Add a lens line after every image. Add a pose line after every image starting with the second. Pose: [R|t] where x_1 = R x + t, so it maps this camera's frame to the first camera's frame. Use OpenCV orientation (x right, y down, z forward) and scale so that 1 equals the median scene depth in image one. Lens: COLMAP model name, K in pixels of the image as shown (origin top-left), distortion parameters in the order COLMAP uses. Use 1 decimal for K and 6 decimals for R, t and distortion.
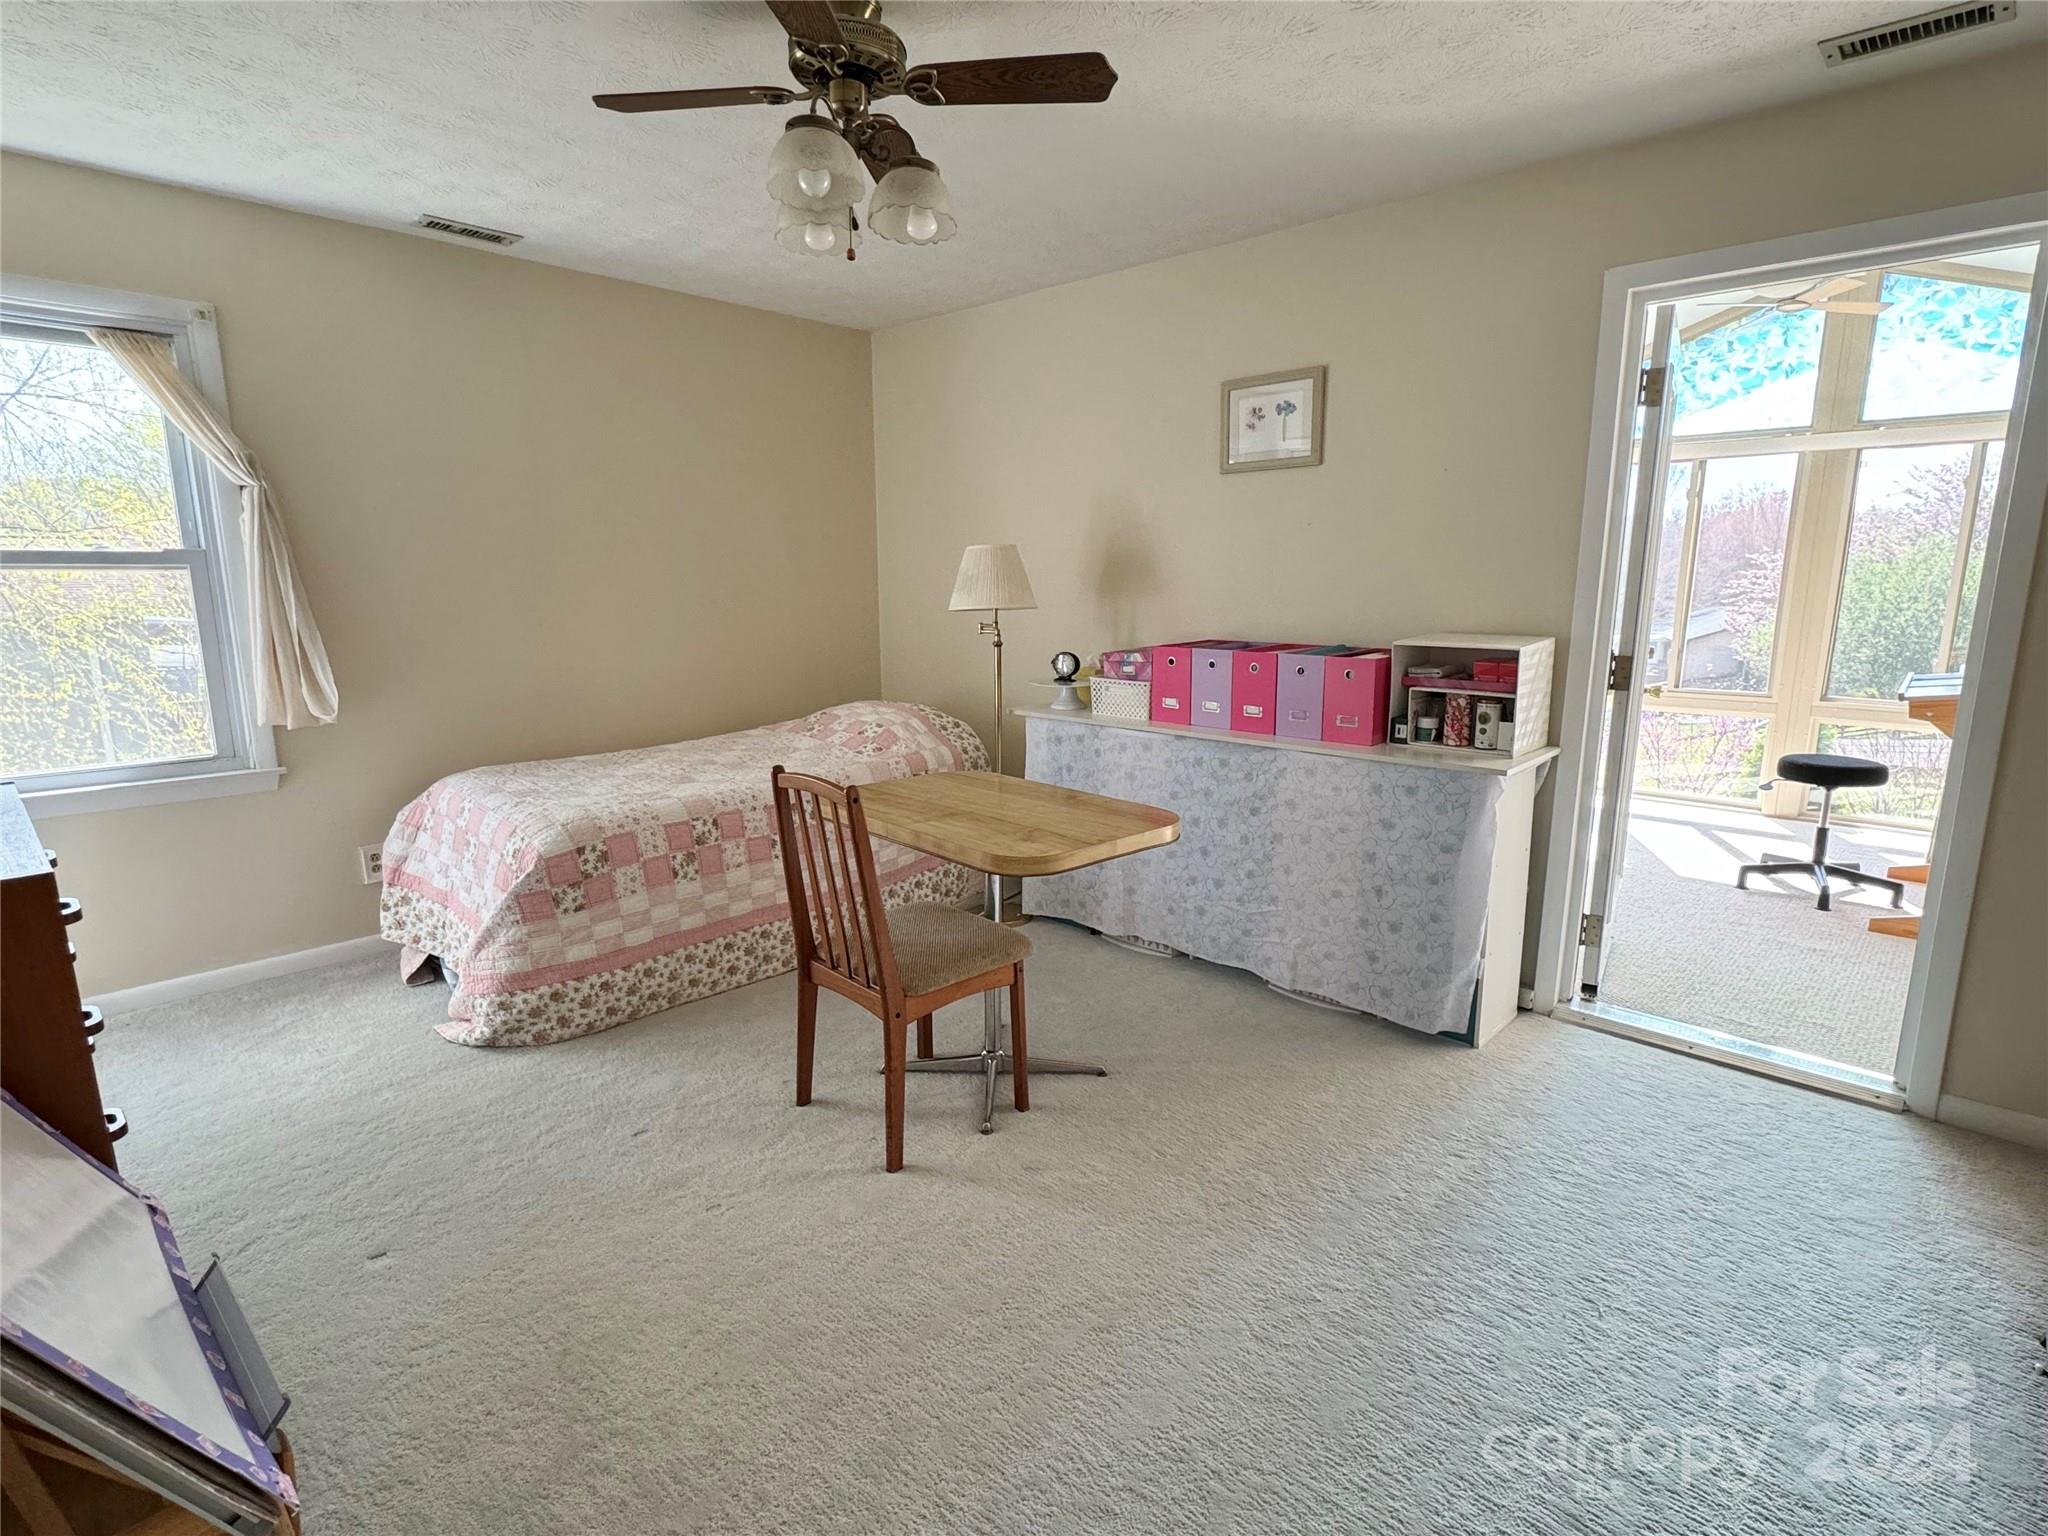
lens RADIAL K [[1035.5, 0, 1030.6], [0, 1035.5, 770.6], [0, 0, 1]] dist [0.001657, -0.000124]
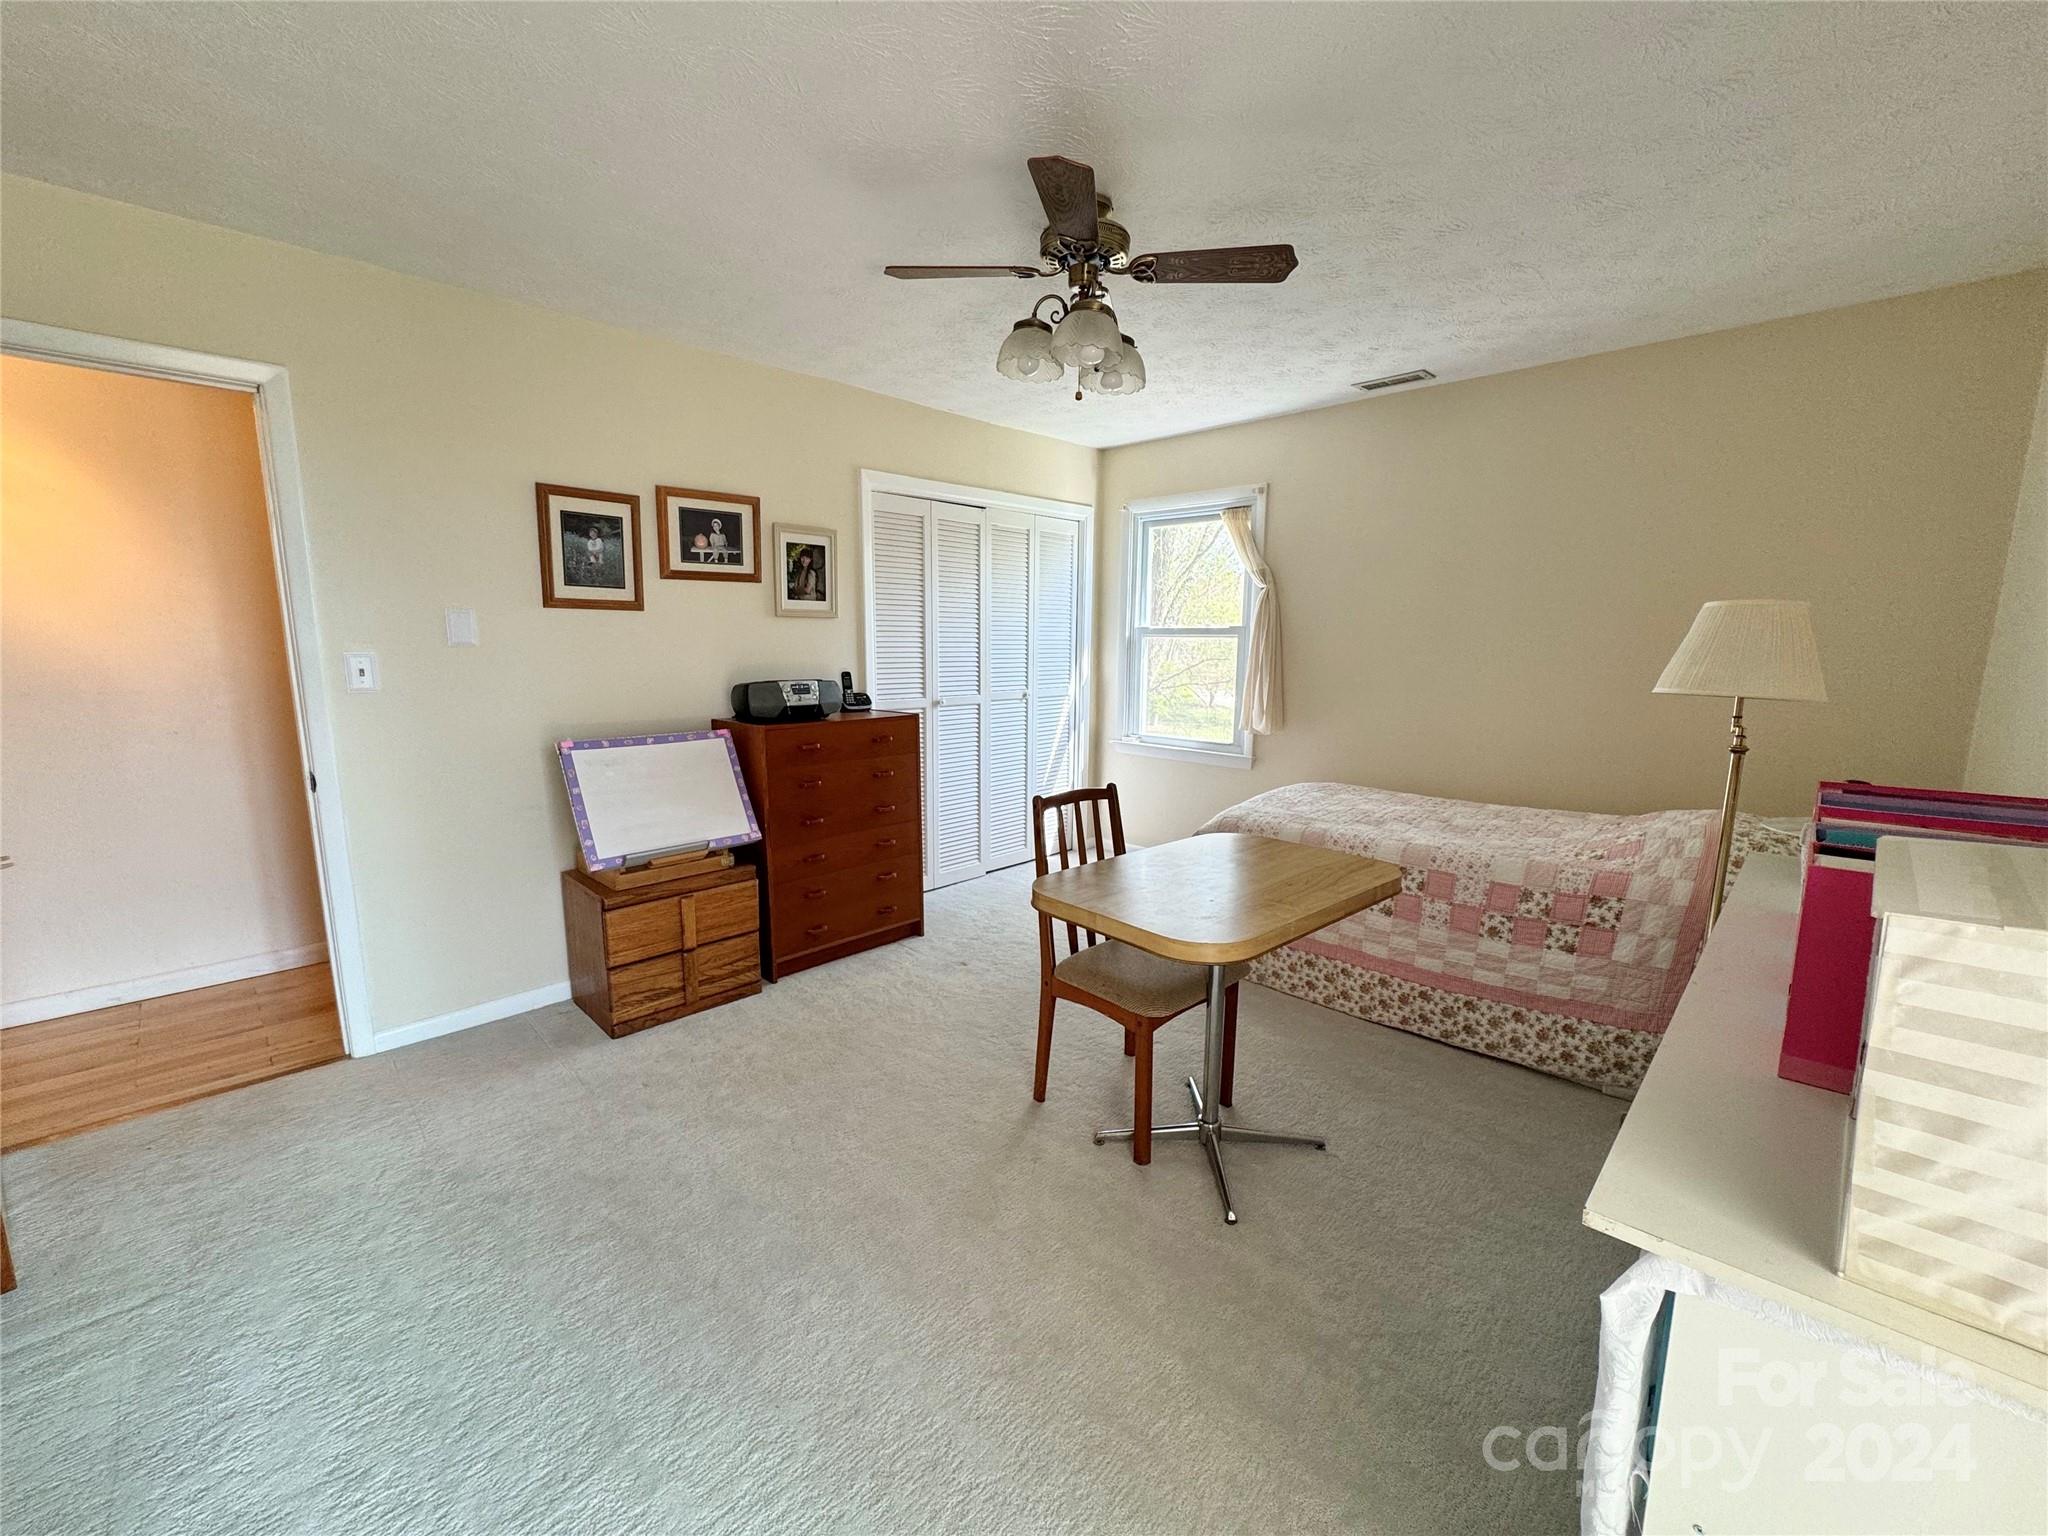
lens RADIAL K [[817.4, 0, 1030.1], [0, 817.4, 768.9], [0, 0, 1]] dist [0.003687, 0.000195]
pose [[-0.016438, 0.159440, -0.987071, 0.555020], [-0.195263, 0.967684, 0.159561, -0.119053], [0.980613, 0.195361, 0.015226, 0.617149]]
